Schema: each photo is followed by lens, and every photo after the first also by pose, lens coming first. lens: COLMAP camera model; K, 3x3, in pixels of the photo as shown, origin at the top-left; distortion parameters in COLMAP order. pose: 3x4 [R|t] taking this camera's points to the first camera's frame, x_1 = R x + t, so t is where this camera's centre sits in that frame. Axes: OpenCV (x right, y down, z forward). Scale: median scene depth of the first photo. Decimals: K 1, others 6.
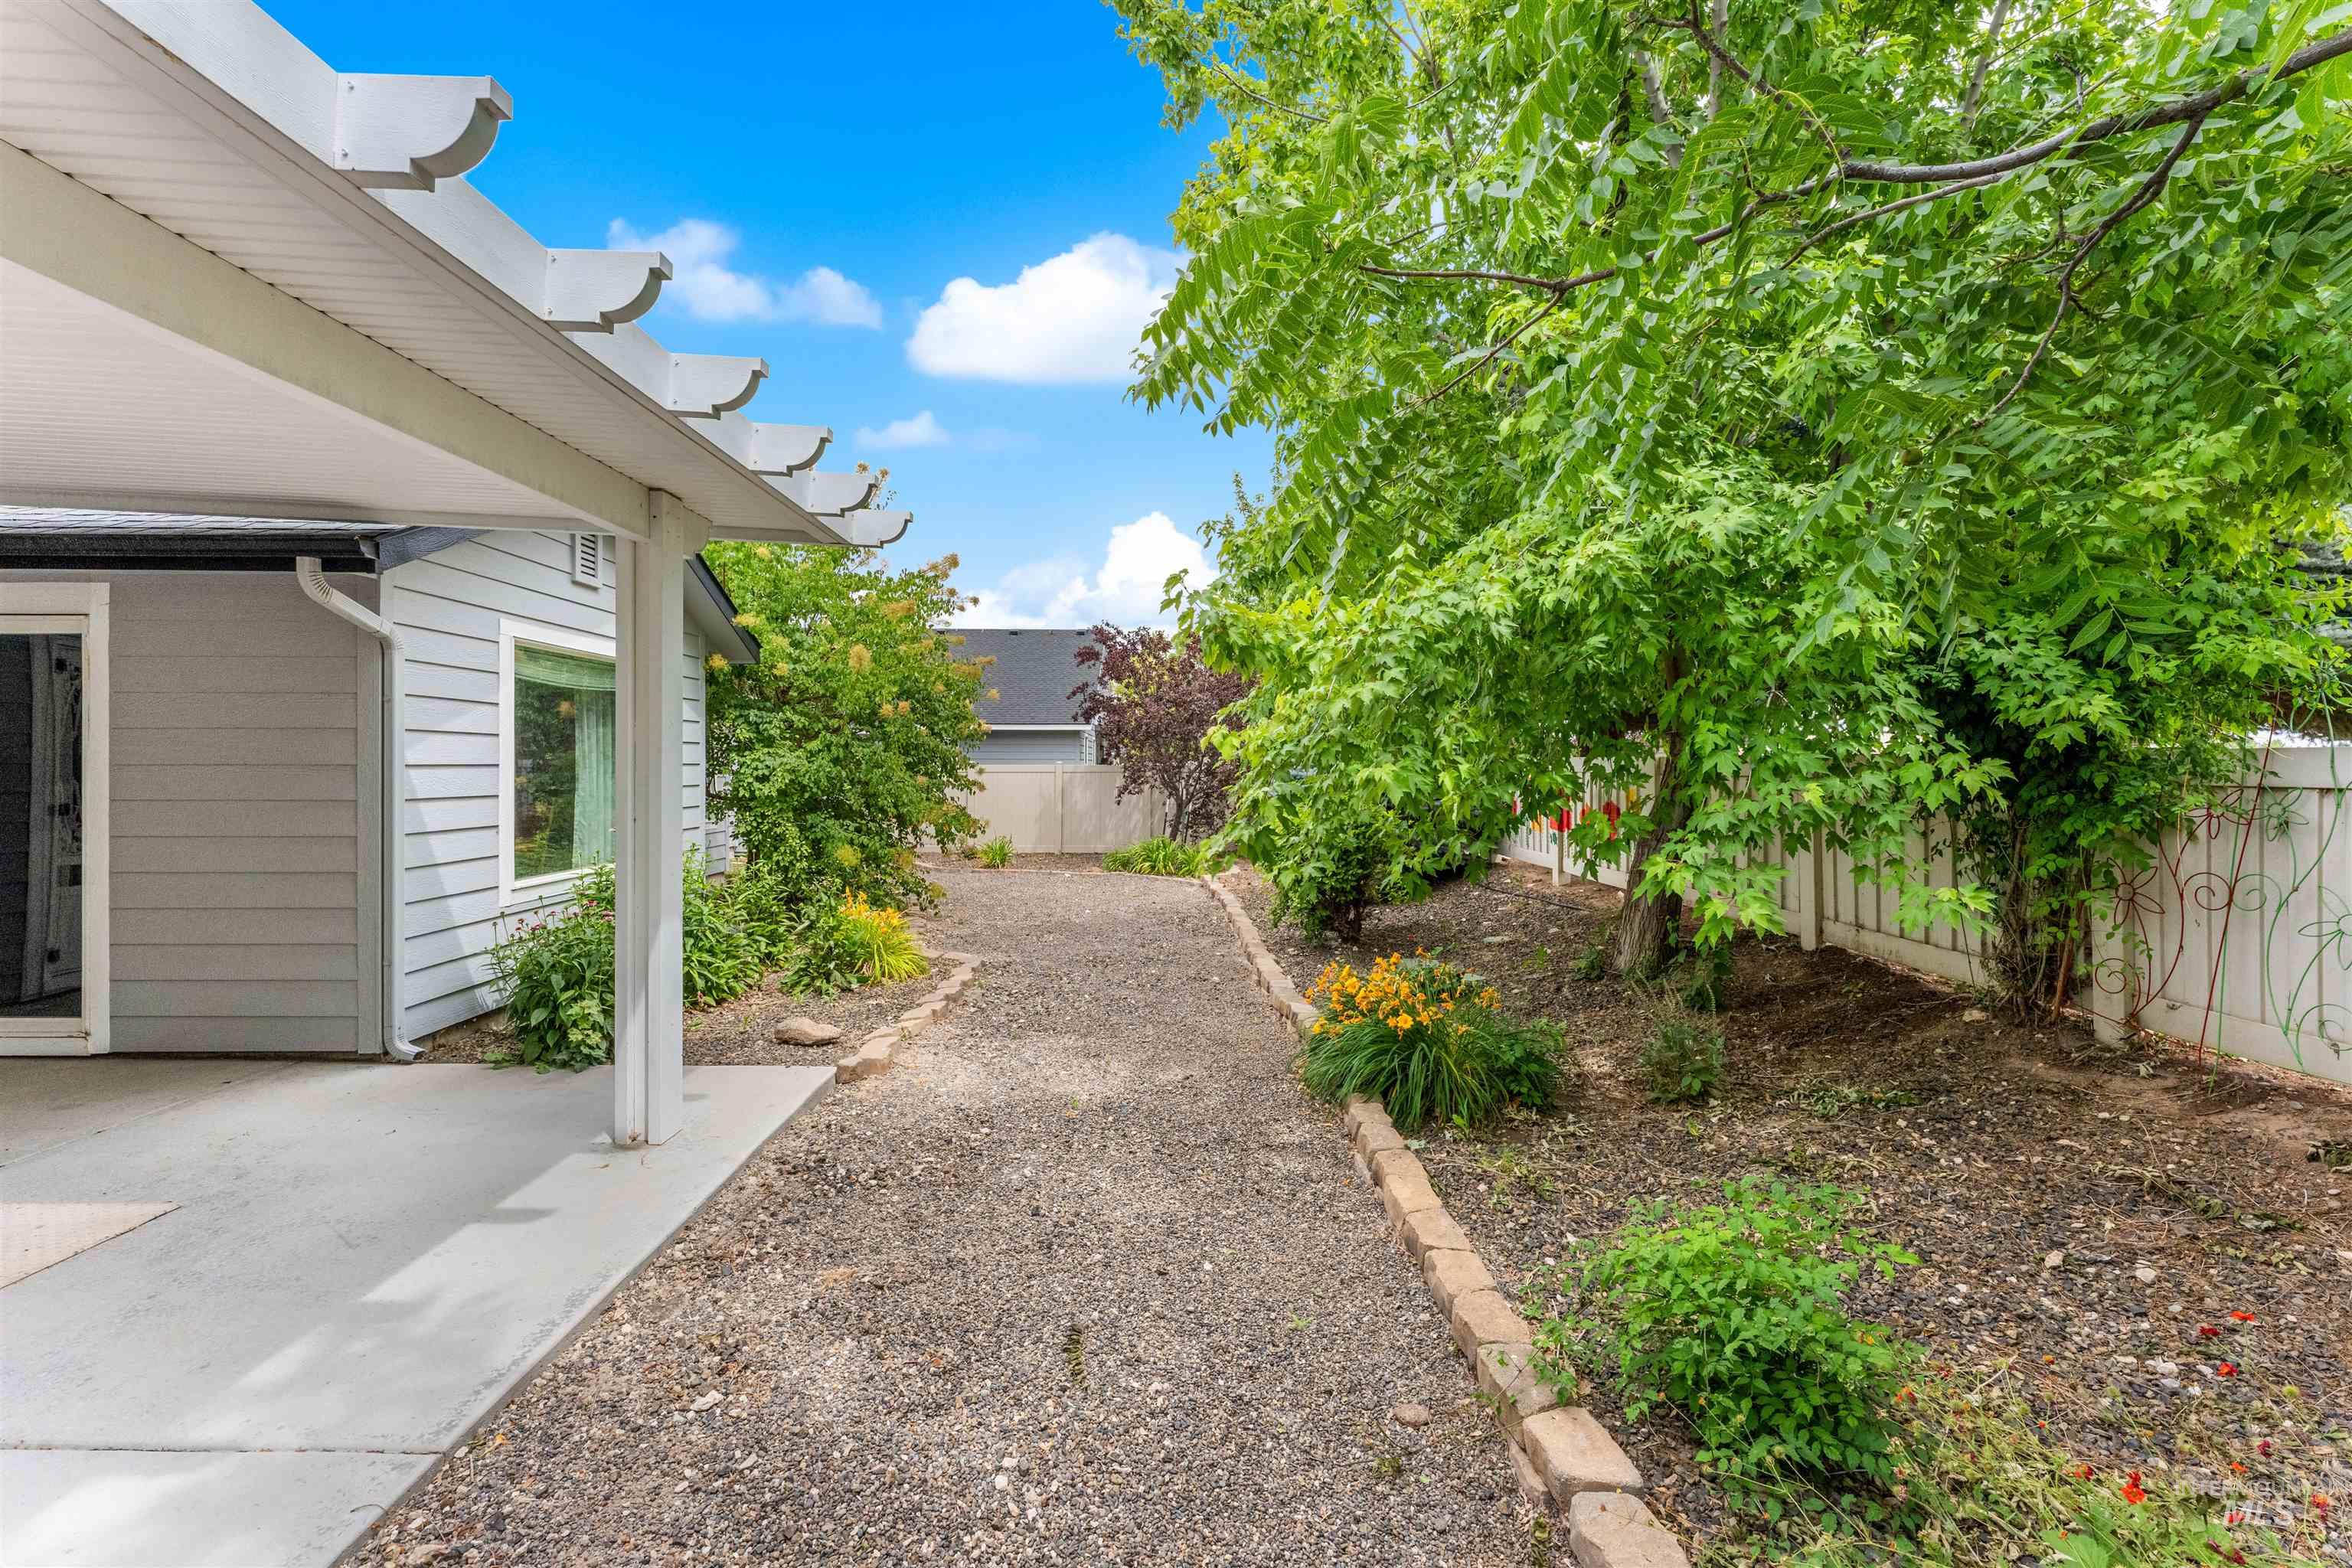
lens RADIAL K [[959.9, 0, 1182.5], [0, 959.9, 769.0], [0, 0, 1]] dist [0.008563, -0.000850]
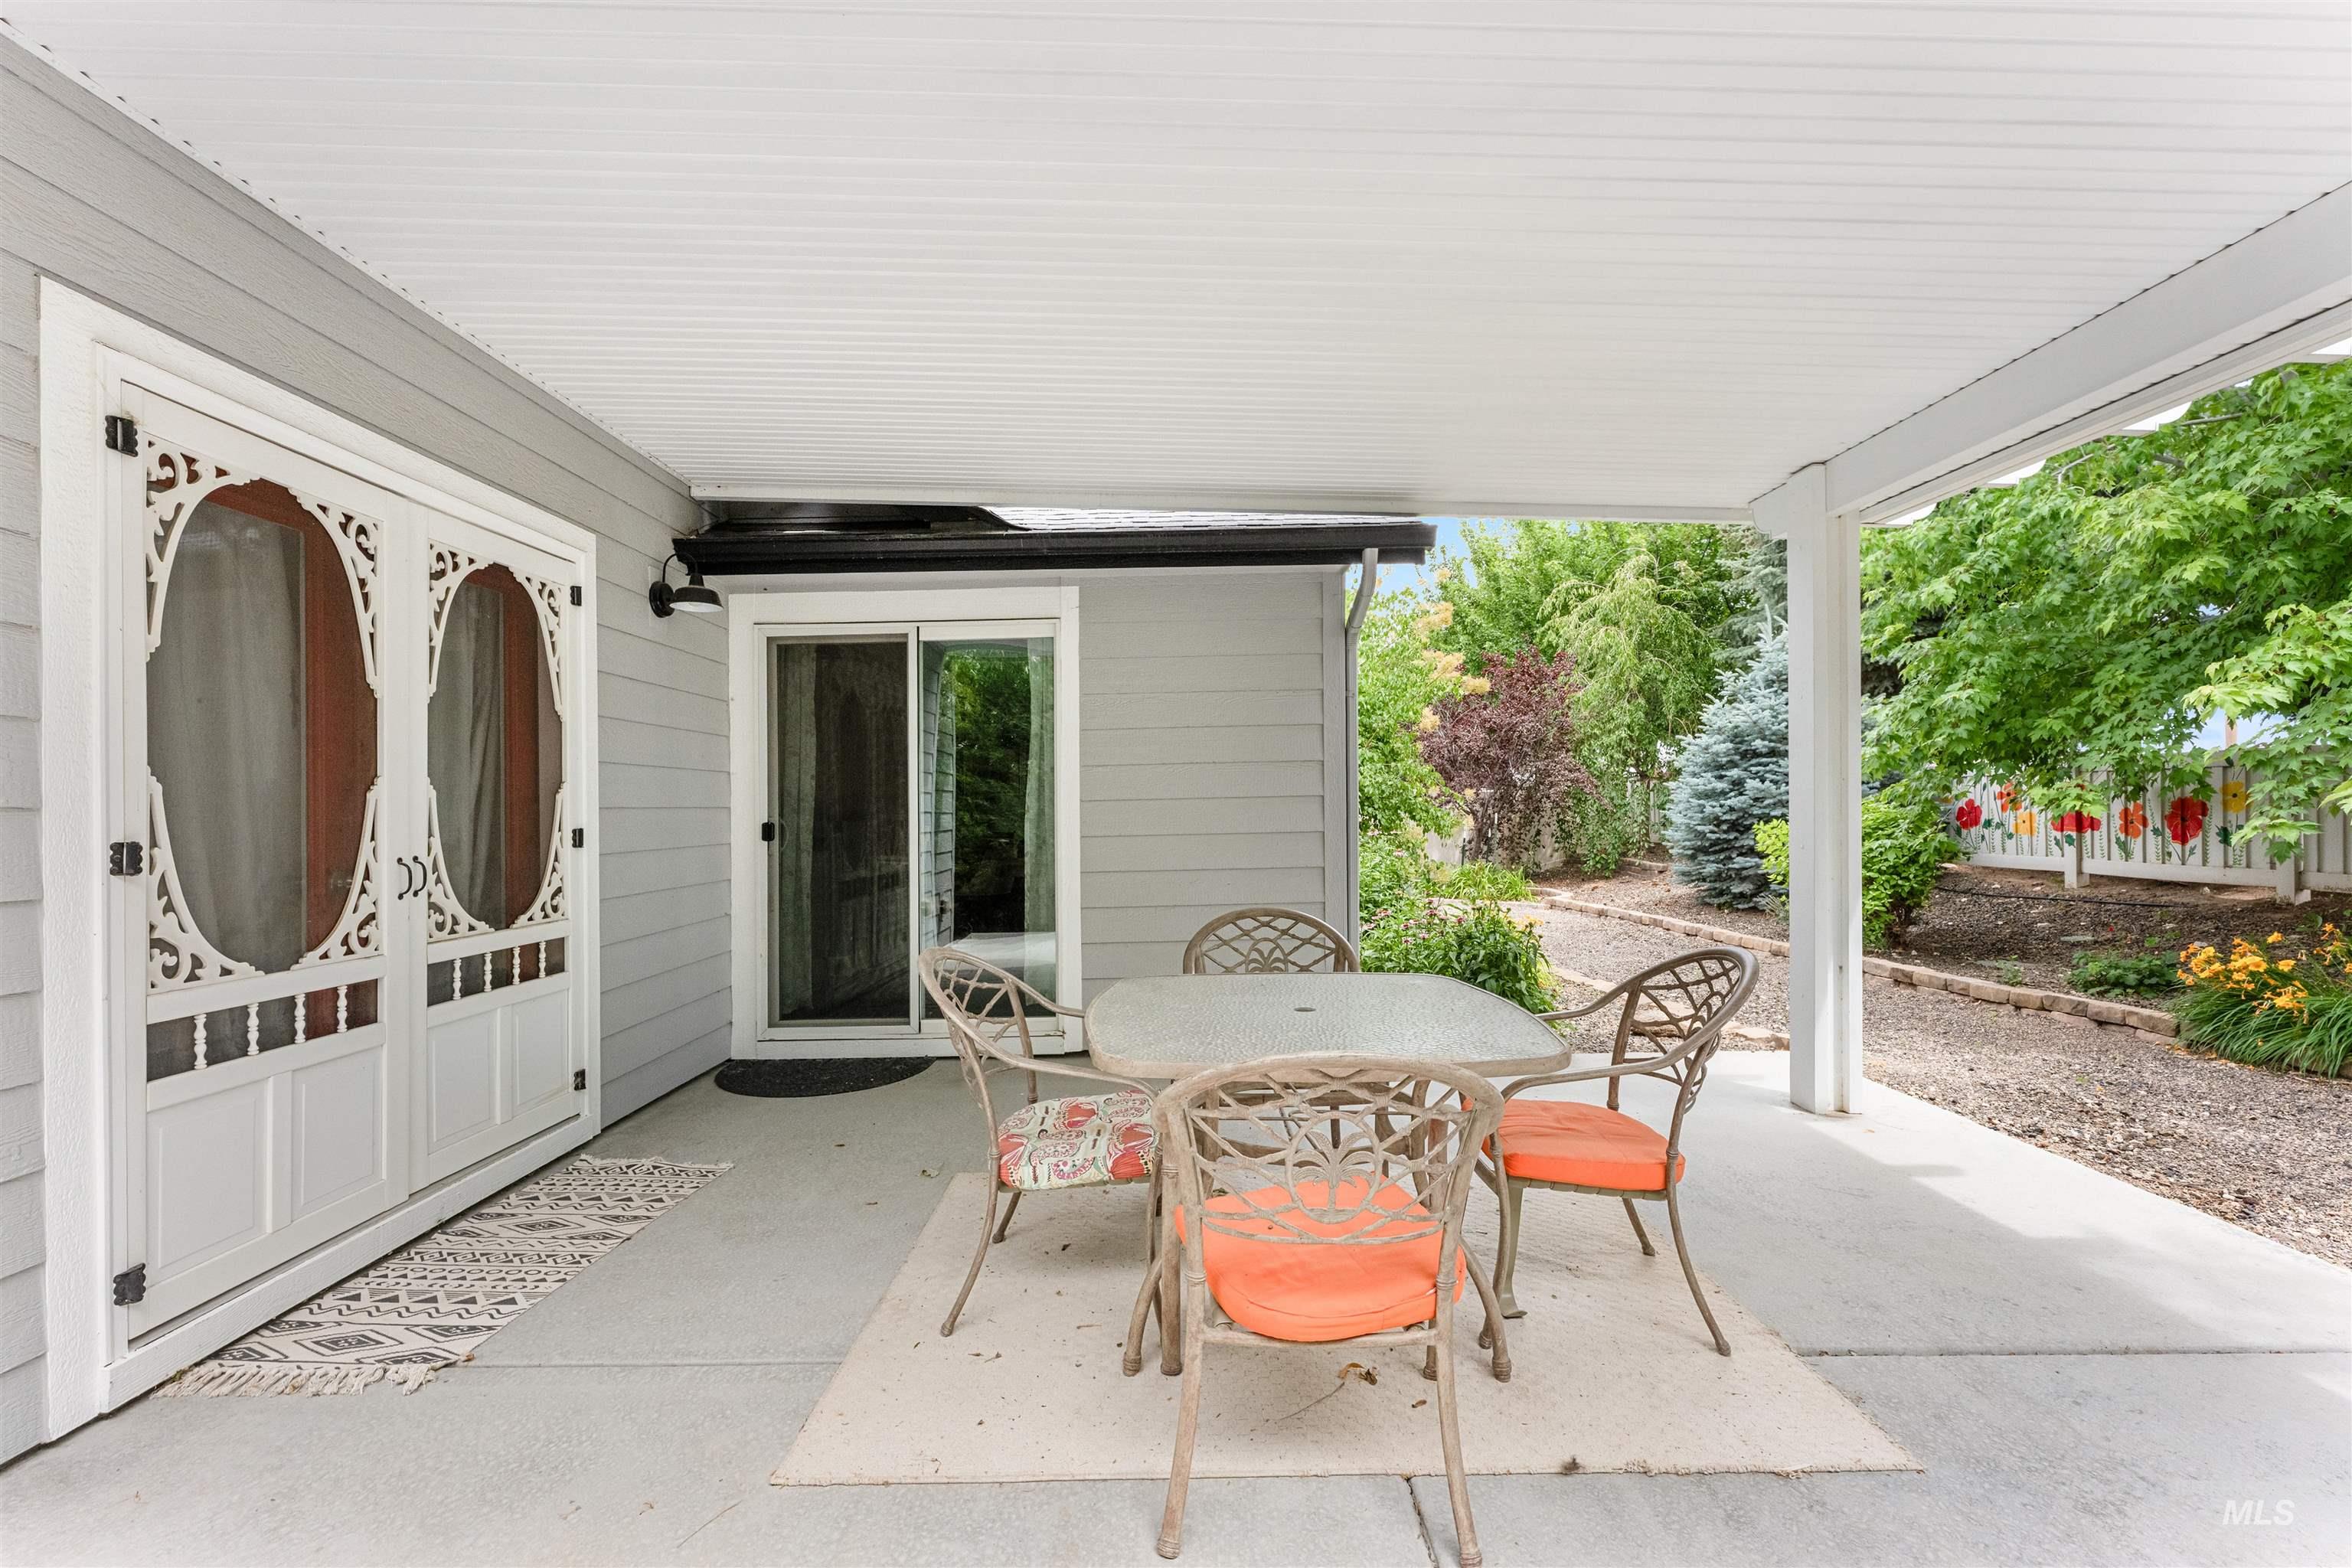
lens RADIAL K [[959.9, 0, 1222.9], [0, 959.9, 813.3], [0, 0, 1]] dist [0.008563, -0.000850]
pose [[0.999658, -0.023426, -0.011625, -1.278382], [0.023423, 0.999726, -0.000428, 0.065405], [0.011632, 0.000156, 0.999932, -0.006557]]
